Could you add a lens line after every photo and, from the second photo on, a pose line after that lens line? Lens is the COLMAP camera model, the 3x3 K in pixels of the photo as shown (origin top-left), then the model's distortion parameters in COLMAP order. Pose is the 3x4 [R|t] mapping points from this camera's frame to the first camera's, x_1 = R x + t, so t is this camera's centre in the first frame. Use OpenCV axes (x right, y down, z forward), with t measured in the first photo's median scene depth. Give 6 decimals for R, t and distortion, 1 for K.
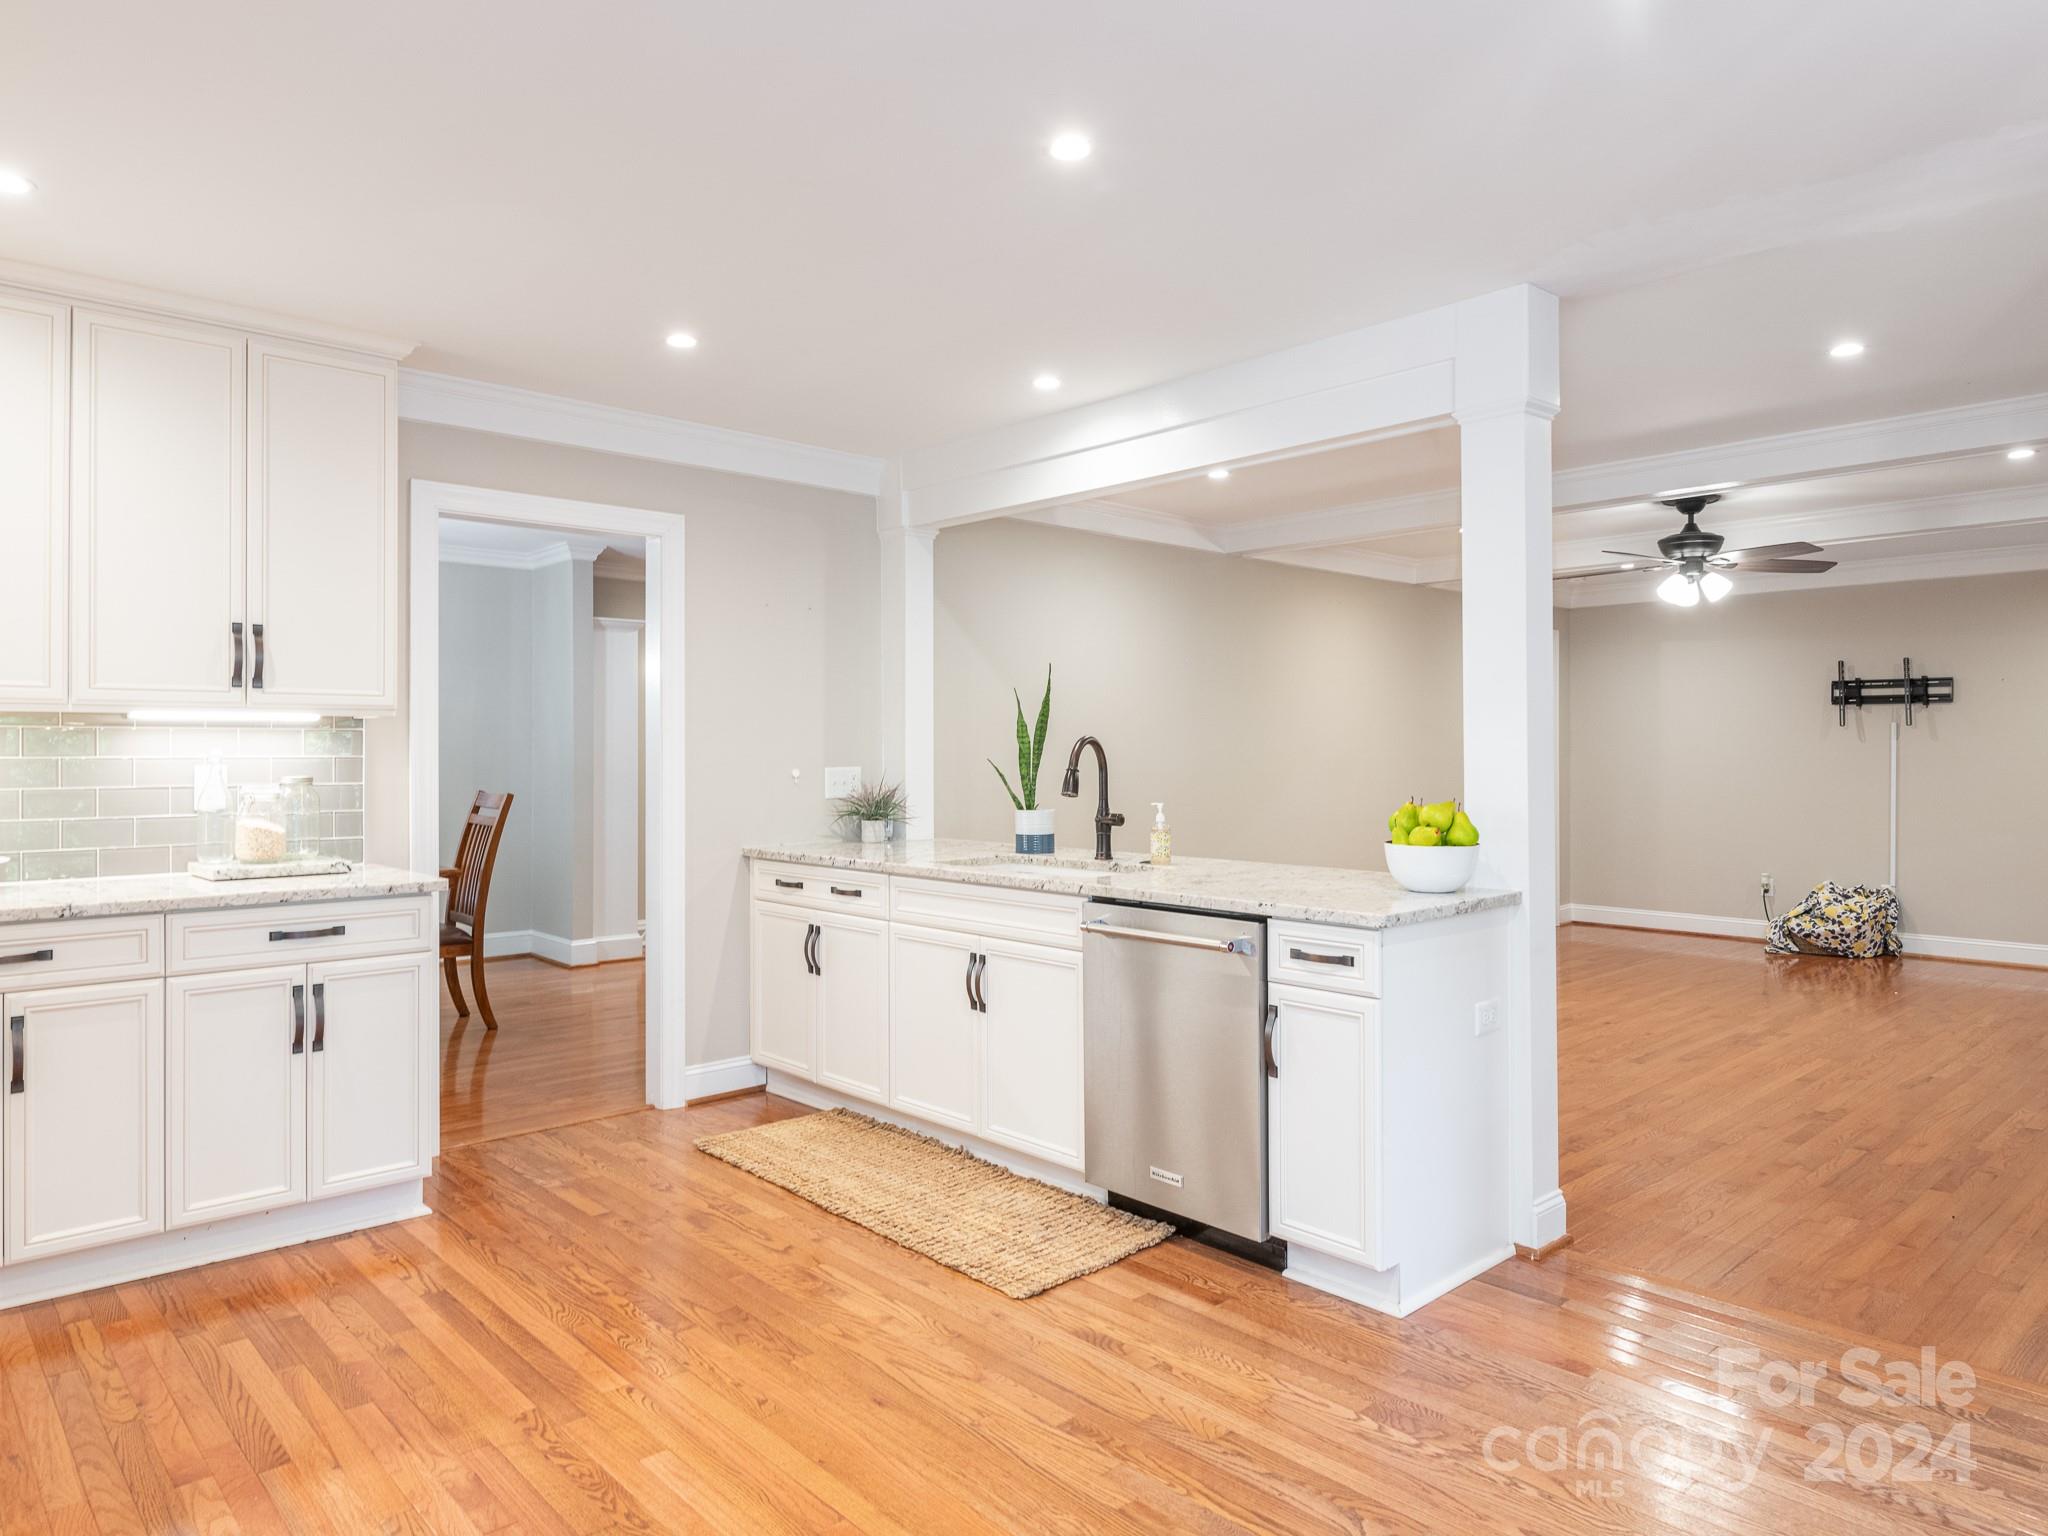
lens RADIAL K [[1295.5, 0, 1036.1], [0, 1295.5, 746.7], [0, 0, 1]] dist [0.003144, -0.013559]
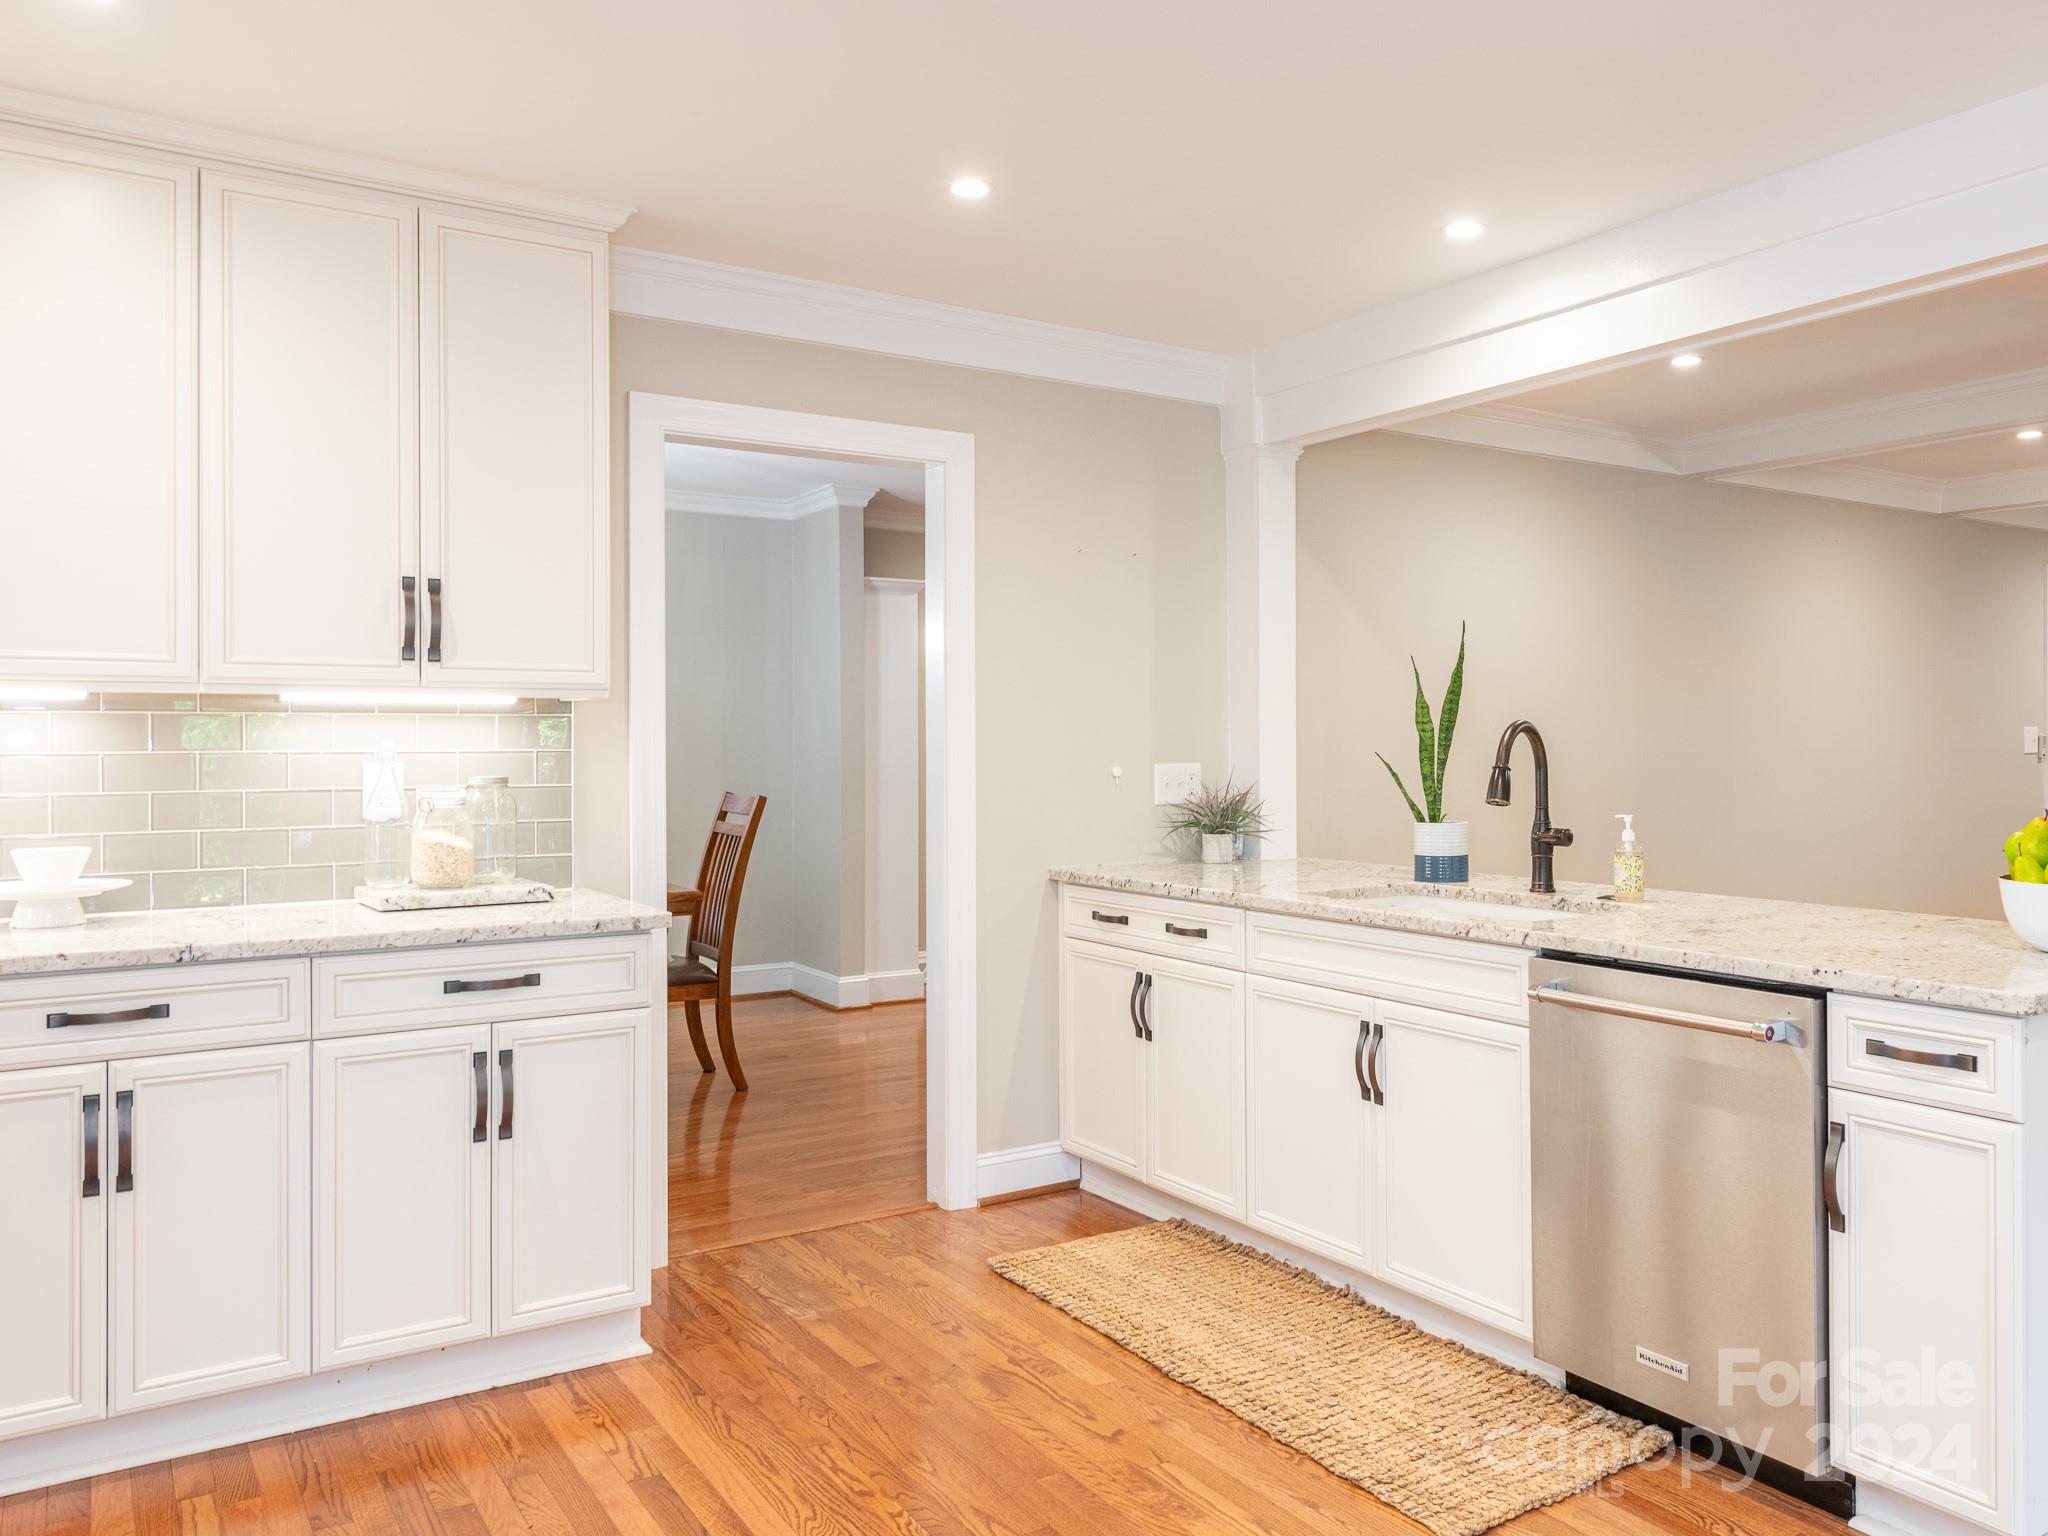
lens RADIAL K [[1554.8, 0, 1175.1], [0, 1554.8, 744.6], [0, 0, 1]] dist [0.012852, -0.010639]
pose [[0.990792, -0.001463, -0.135383, -0.039191], [0.002122, 0.999987, 0.004720, 0.000601], [0.135374, -0.004964, 0.990782, 0.139433]]
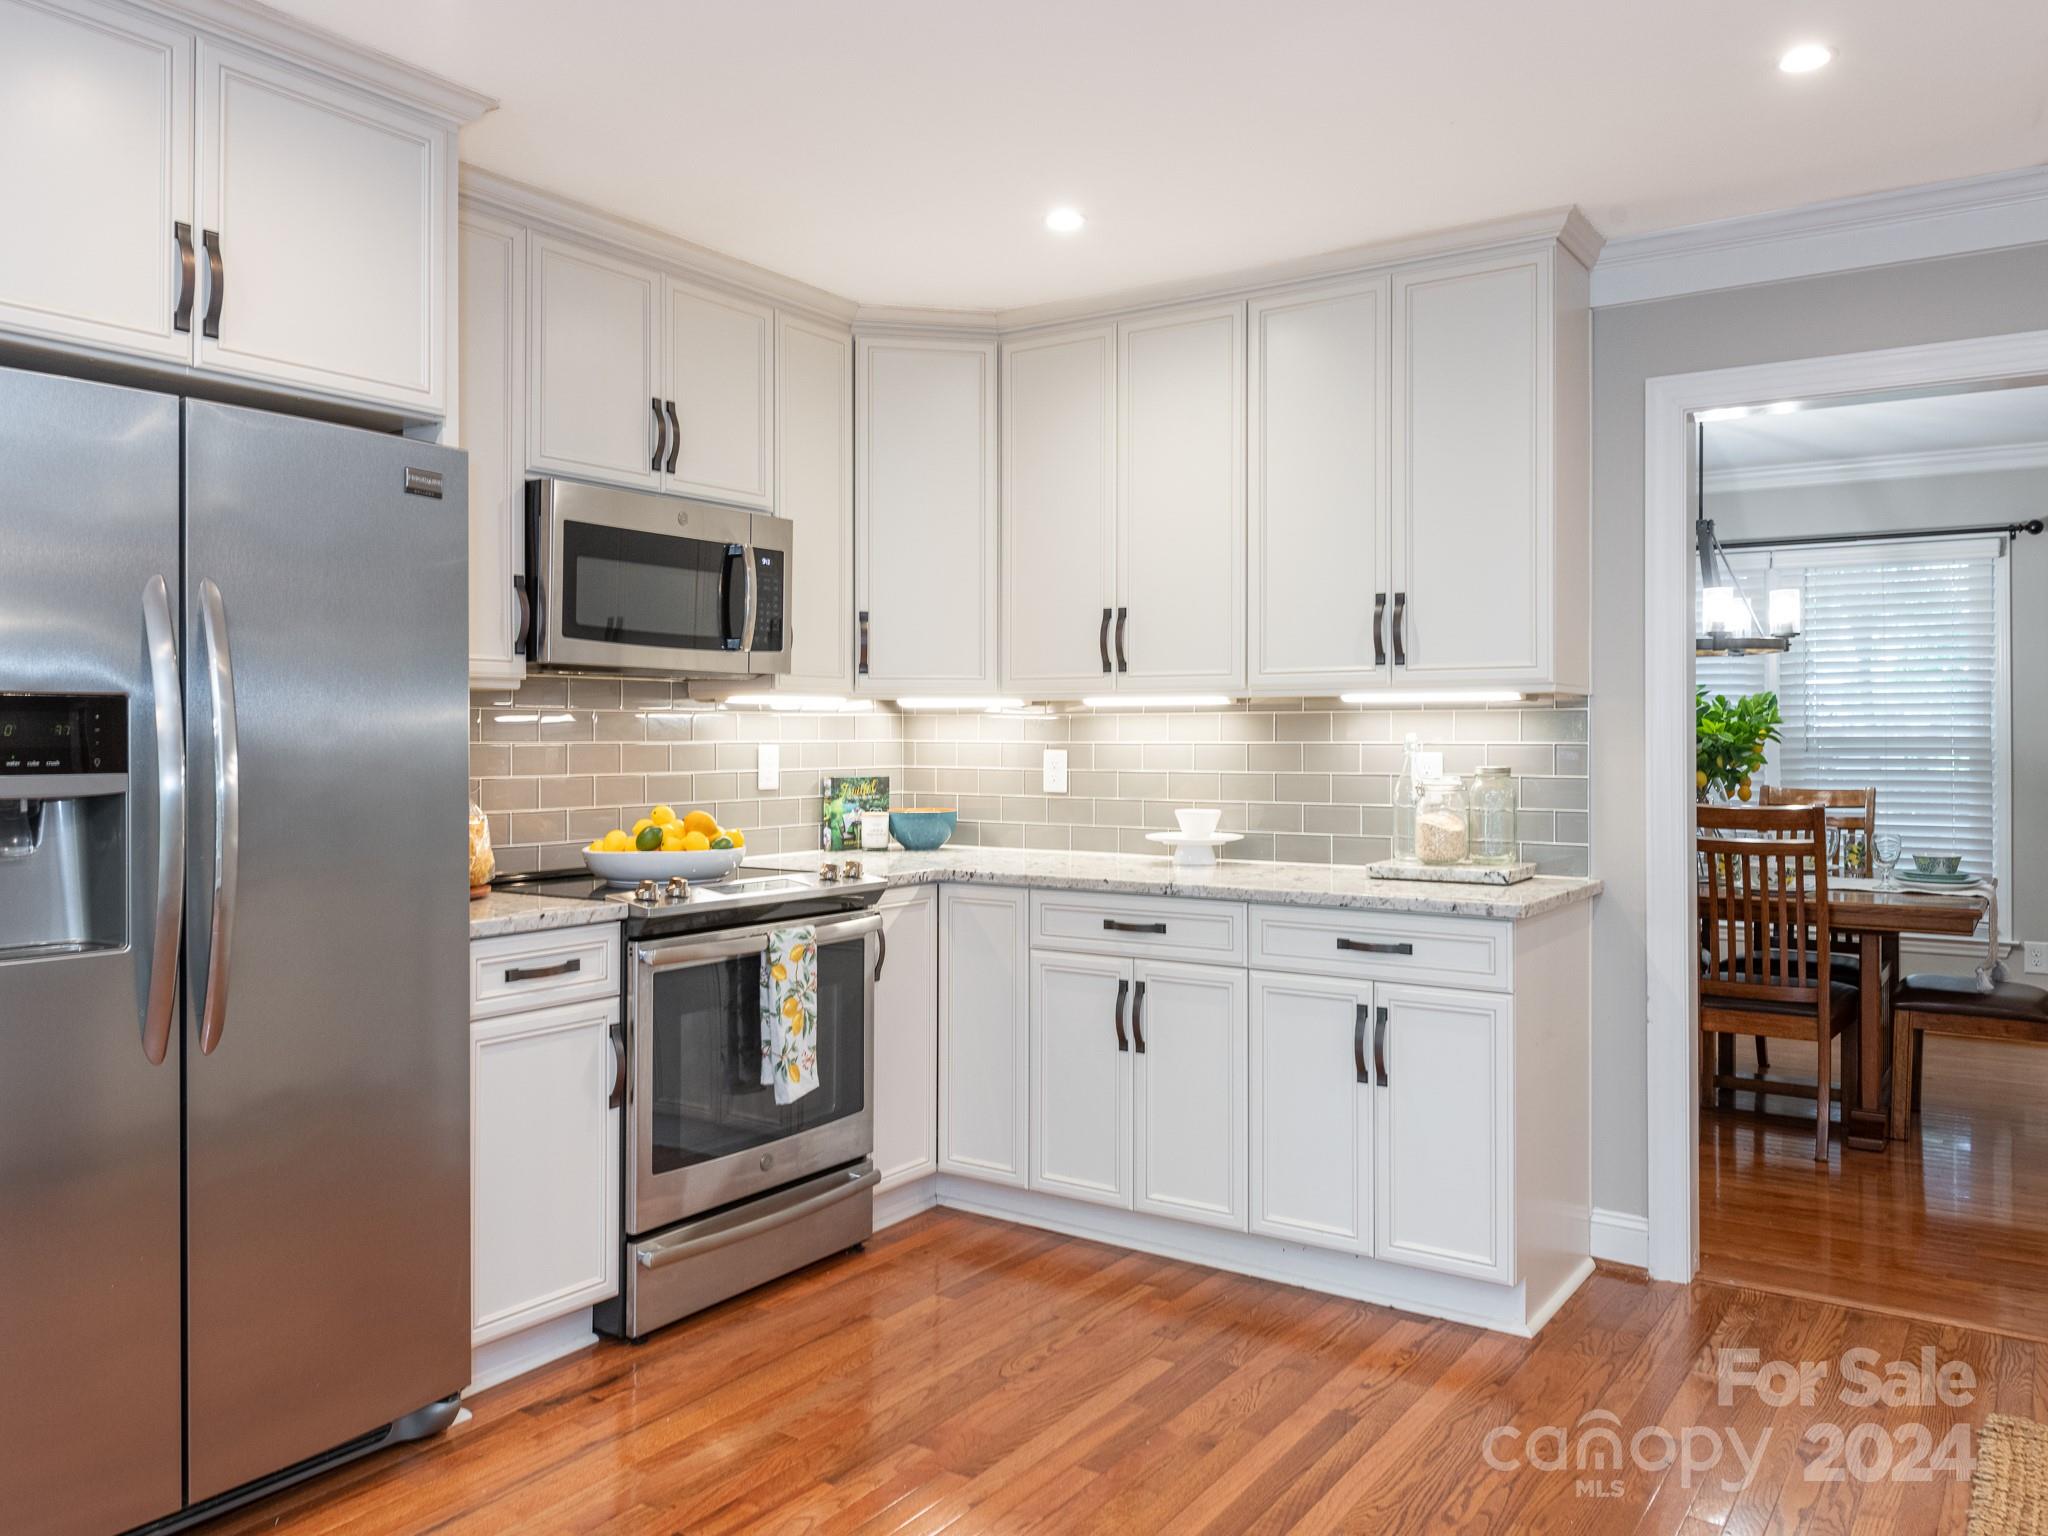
lens RADIAL K [[1516.0, 0, 1037.4], [0, 1516.0, 723.6], [0, 0, 1]] dist [0.021255, -0.036077]
pose [[0.230776, -0.008715, -0.972968, 0.347938], [0.001448, 0.999962, -0.008613, 0.003387], [0.973006, 0.000579, 0.230780, 0.510930]]
